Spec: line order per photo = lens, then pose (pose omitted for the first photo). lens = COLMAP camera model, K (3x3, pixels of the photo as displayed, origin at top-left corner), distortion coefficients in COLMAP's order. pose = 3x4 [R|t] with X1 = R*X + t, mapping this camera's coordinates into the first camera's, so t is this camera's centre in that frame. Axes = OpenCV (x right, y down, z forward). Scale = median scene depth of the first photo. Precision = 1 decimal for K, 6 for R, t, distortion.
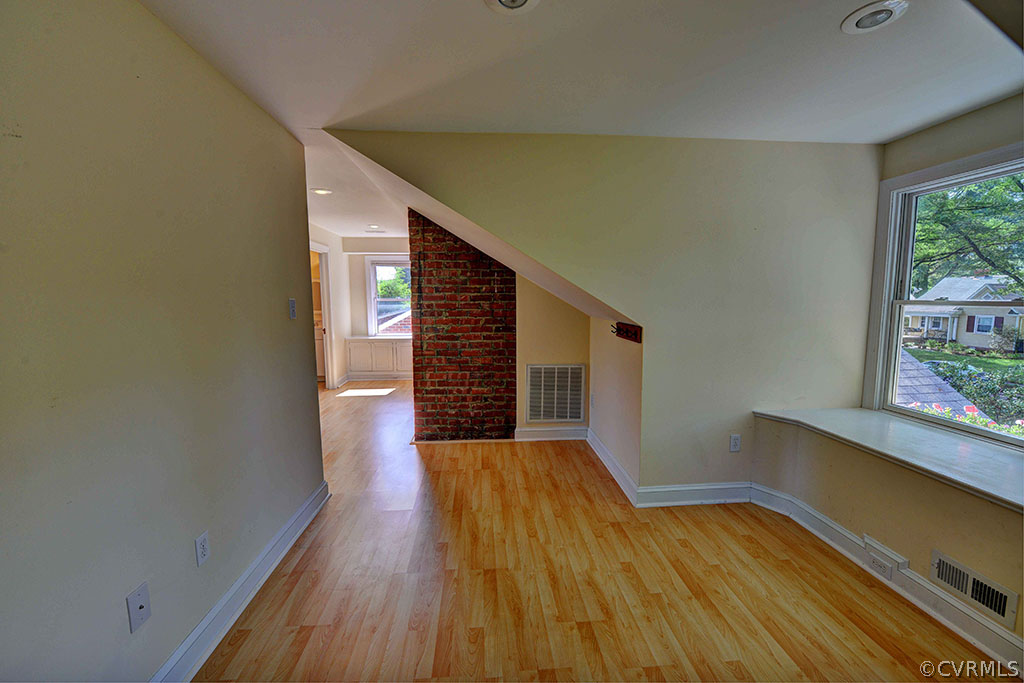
lens RADIAL K [[407.6, 0, 508.2], [0, 407.6, 343.6], [0, 0, 1]] dist [-0.020933, -0.000707]
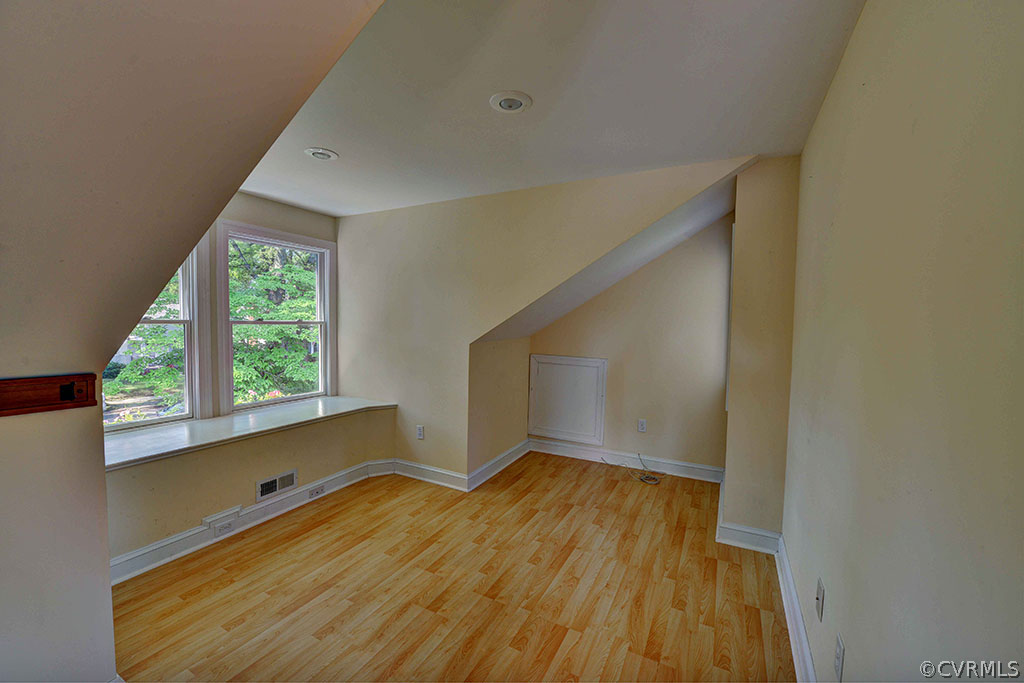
lens RADIAL K [[407.6, 0, 508.2], [0, 407.6, 343.6], [0, 0, 1]] dist [-0.020933, -0.000707]
pose [[-0.848232, -0.036001, 0.528399, -0.528648], [0.045180, 0.989132, 0.139918, -0.175265], [-0.527694, 0.142556, -0.837387, 1.622338]]
